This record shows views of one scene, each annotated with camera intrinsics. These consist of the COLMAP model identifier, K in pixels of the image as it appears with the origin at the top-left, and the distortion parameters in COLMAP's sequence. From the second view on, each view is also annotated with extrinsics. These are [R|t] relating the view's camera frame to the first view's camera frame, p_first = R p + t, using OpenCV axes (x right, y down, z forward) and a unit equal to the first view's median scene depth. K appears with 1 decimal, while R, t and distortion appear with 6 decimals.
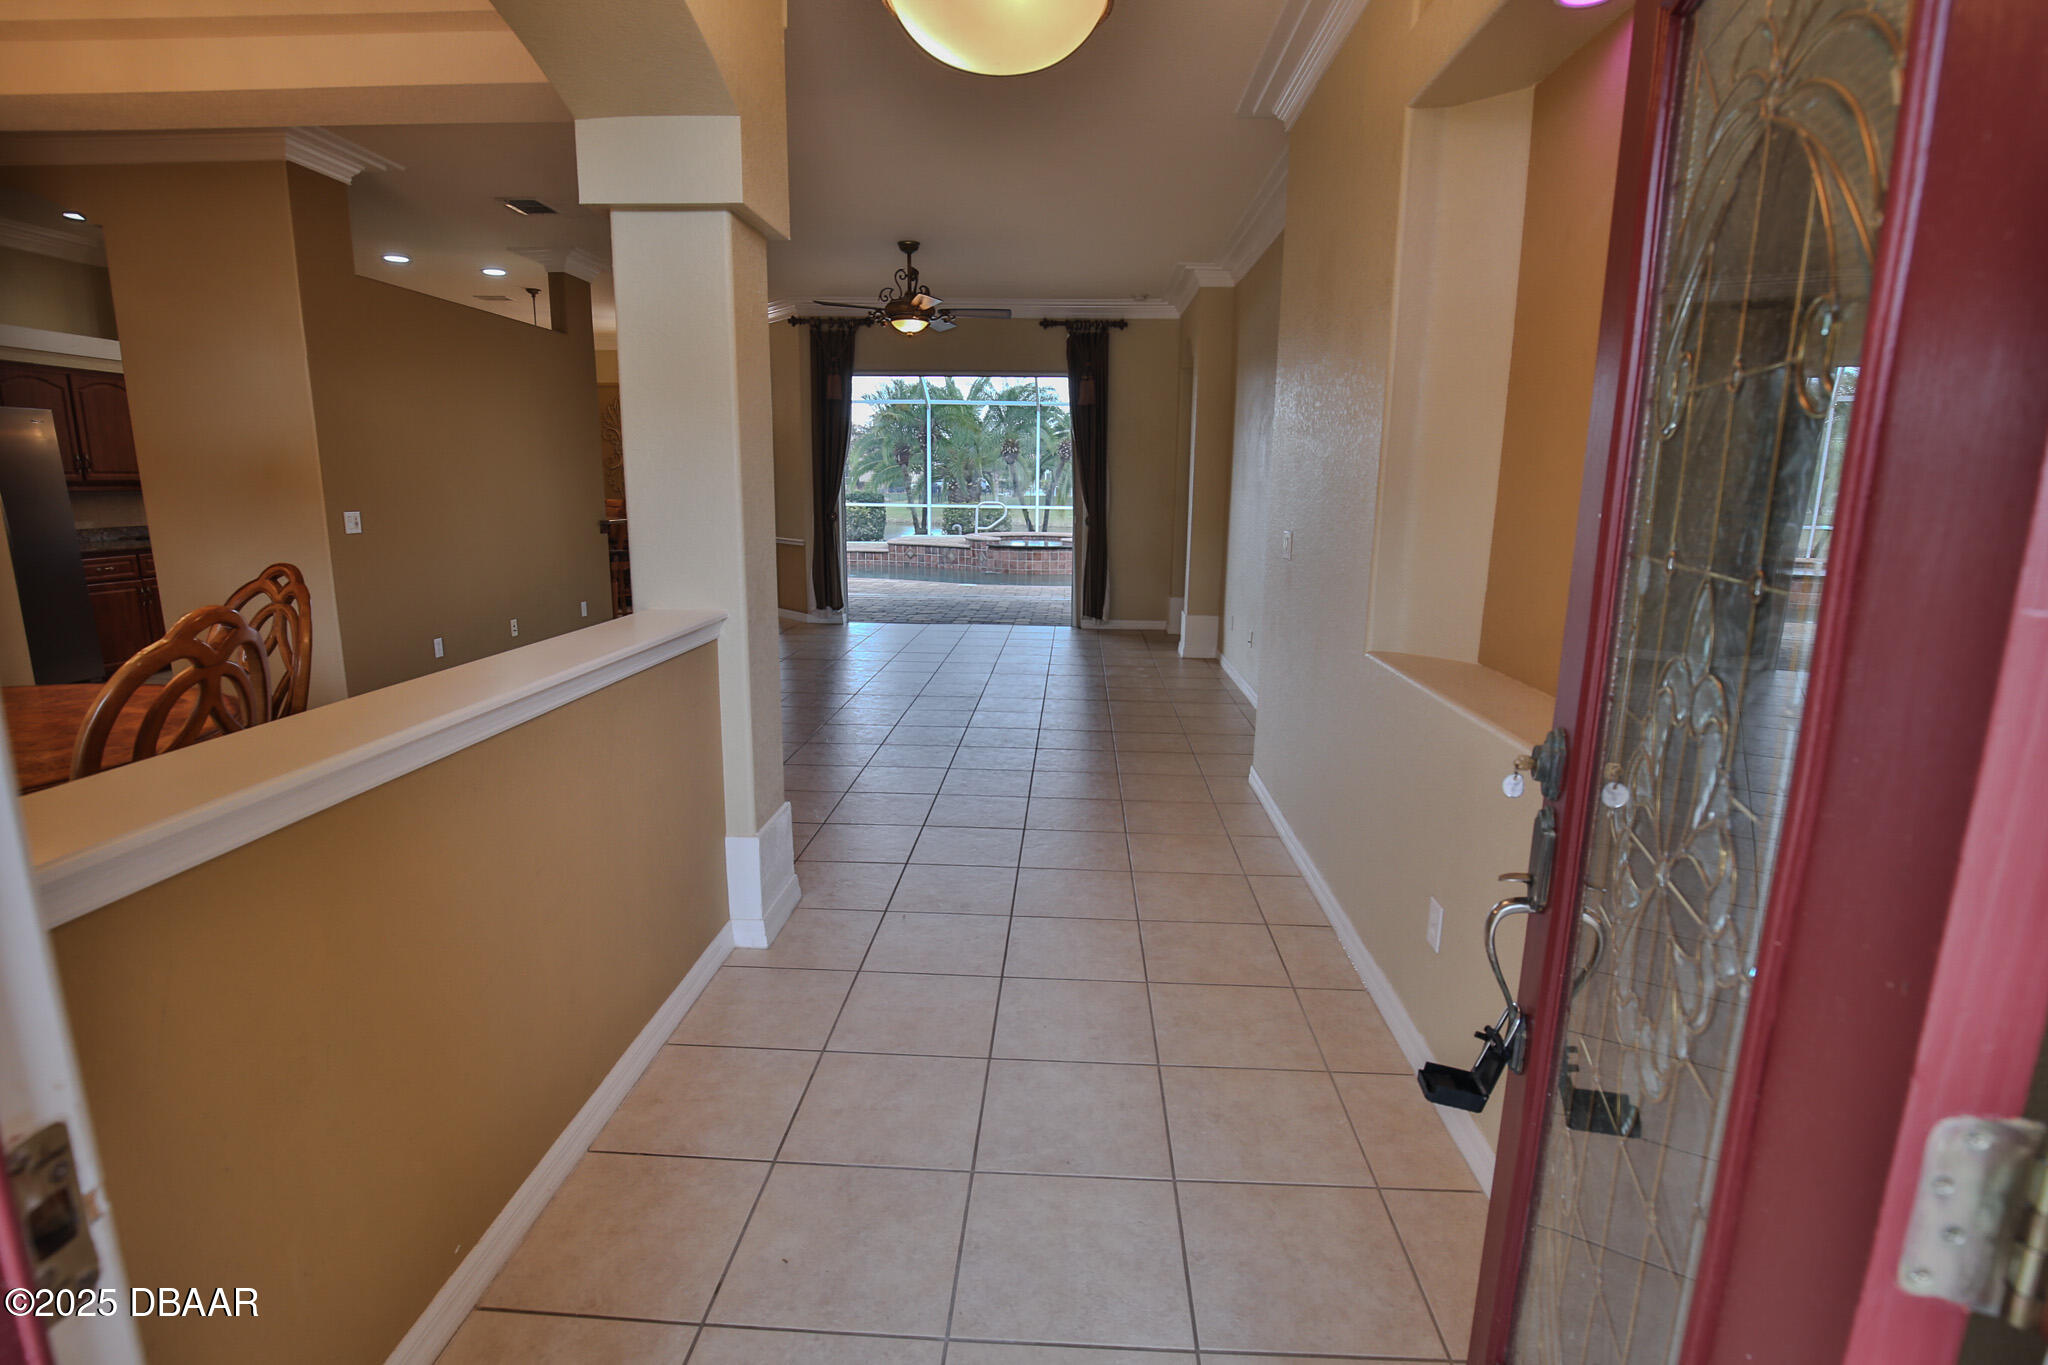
lens RADIAL K [[994.0, 0, 1032.5], [0, 994.0, 691.6], [0, 0, 1]] dist [-0.035636, 0.001469]
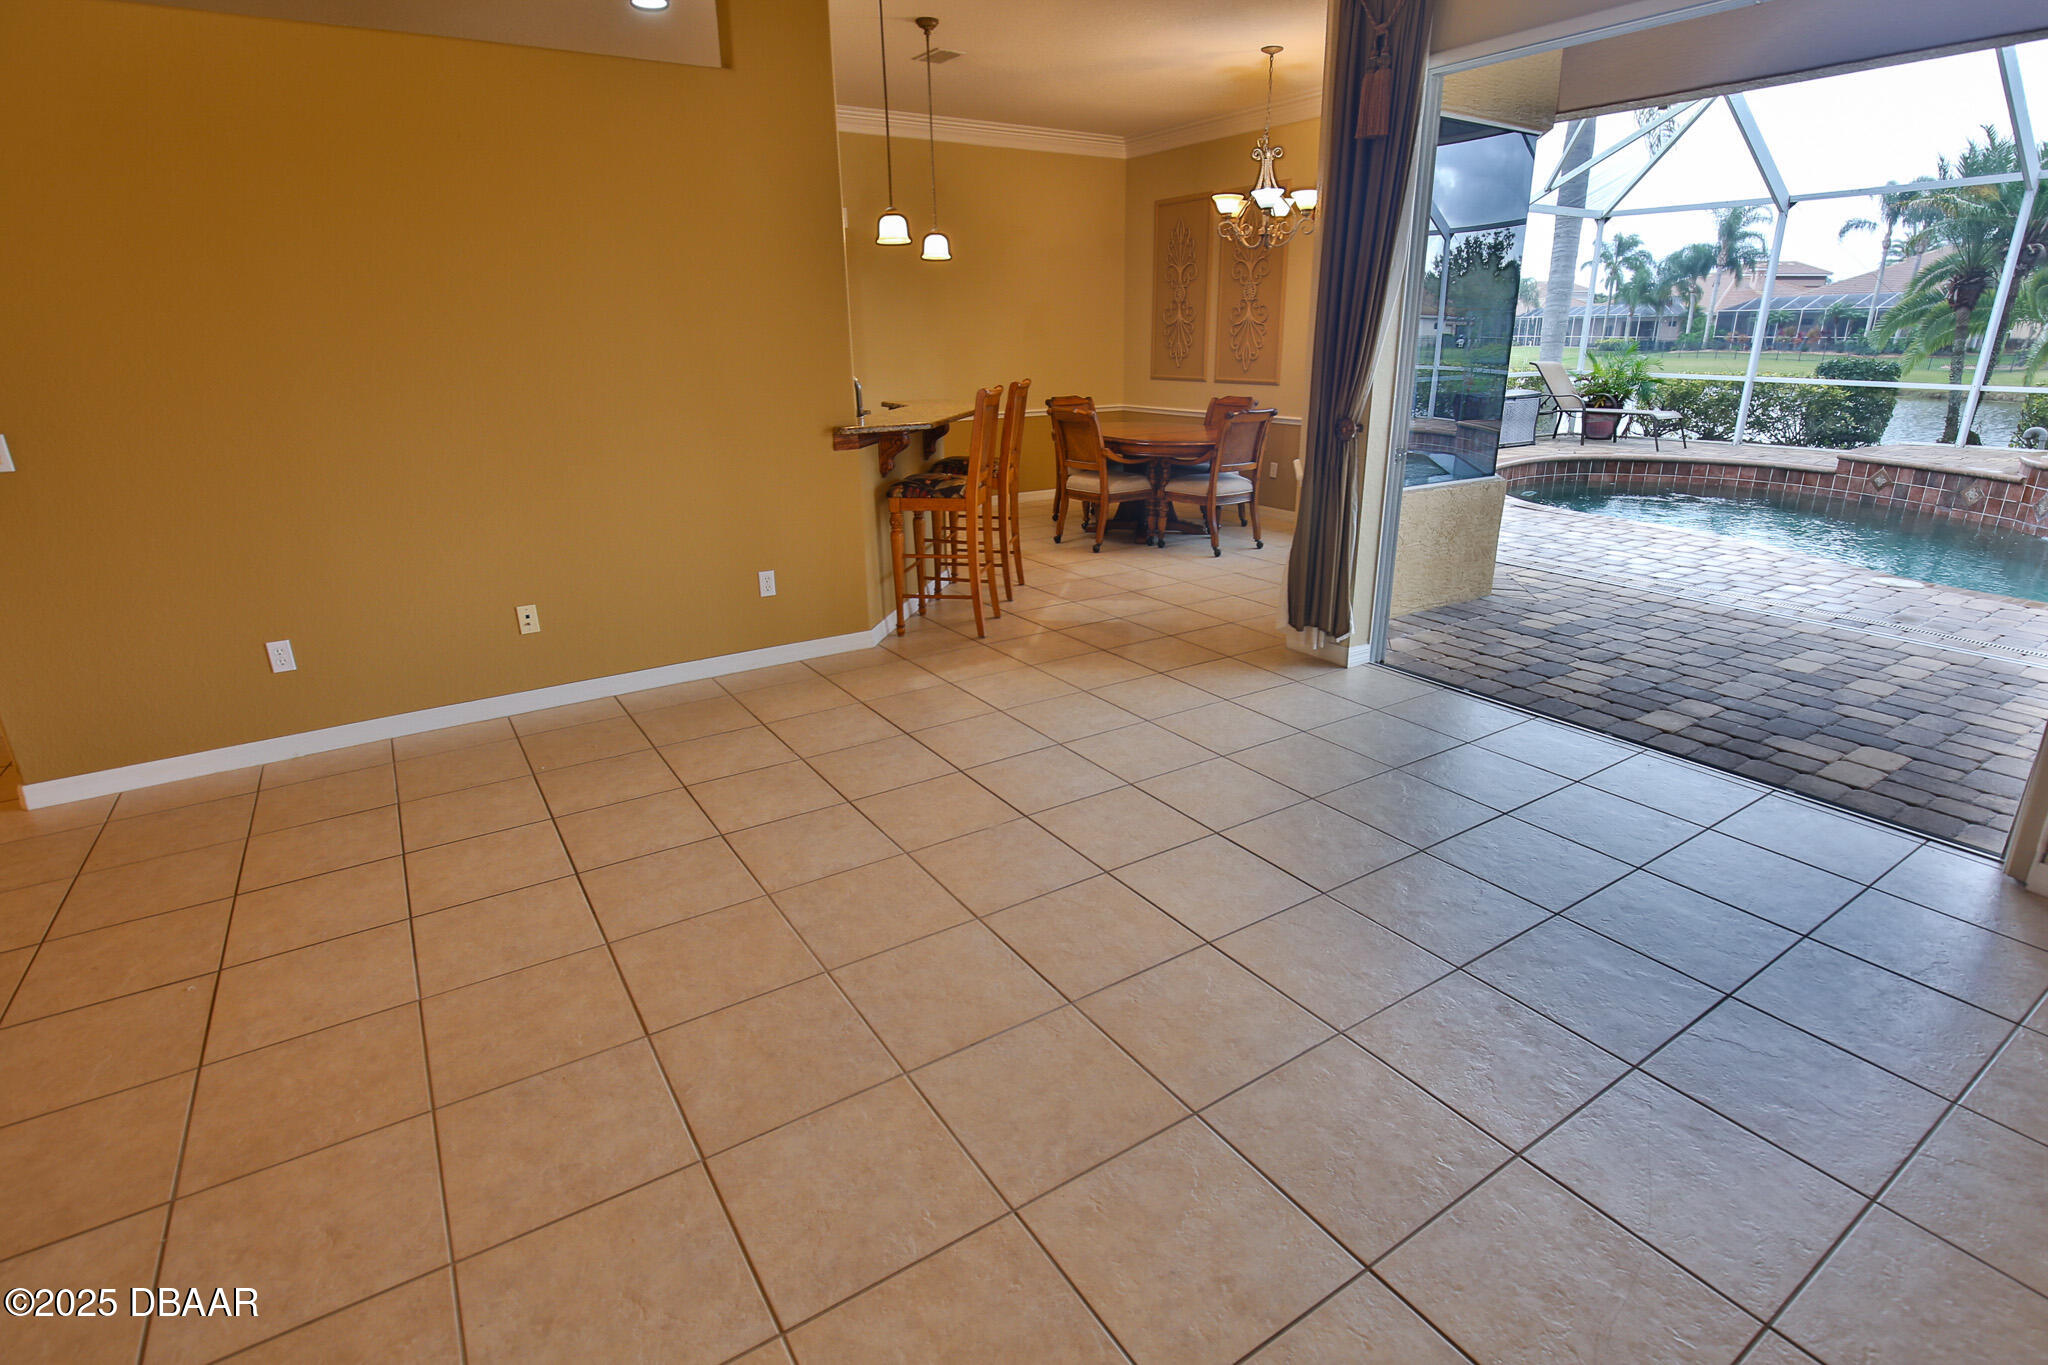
lens RADIAL K [[994.0, 0, 1032.5], [0, 994.0, 691.6], [0, 0, 1]] dist [-0.035636, 0.001469]
pose [[0.578245, 0.246437, -0.777754, 0.043569], [-0.143602, 0.969150, 0.200316, -0.068447], [0.803126, -0.004145, 0.595795, 0.330757]]
